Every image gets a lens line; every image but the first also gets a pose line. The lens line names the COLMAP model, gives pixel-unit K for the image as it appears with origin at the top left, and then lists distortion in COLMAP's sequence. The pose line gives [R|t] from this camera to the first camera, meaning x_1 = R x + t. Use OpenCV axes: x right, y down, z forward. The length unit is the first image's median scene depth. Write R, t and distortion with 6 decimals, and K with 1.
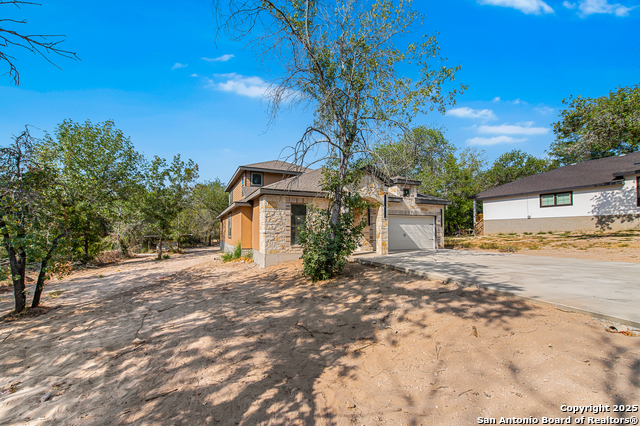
lens RADIAL K [[255.8, 0, 317.4], [0, 255.8, 212.5], [0, 0, 1]] dist [-0.001316, -0.000169]
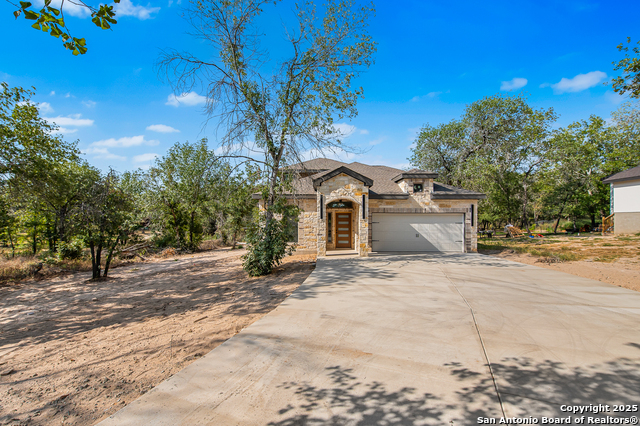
lens RADIAL K [[281.0, 0, 320.0], [0, 281.0, 213.0], [0, 0, 1]] dist [0.001267, -0.000164]
pose [[0.897464, -0.009628, -0.440983, 0.471793], [0.031242, 0.998638, 0.041777, -0.041633], [0.439980, -0.051271, 0.896543, -0.016362]]
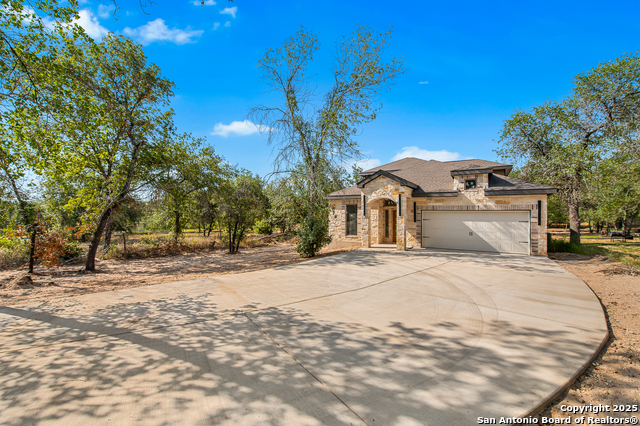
lens RADIAL K [[263.8, 0, 323.5], [0, 263.8, 211.3], [0, 0, 1]] dist [-0.000867, -0.000142]
pose [[0.545172, -0.004689, -0.838311, 0.816646], [0.053588, 0.998134, 0.029267, -0.039080], [0.836609, -0.060879, 0.544406, 0.112893]]
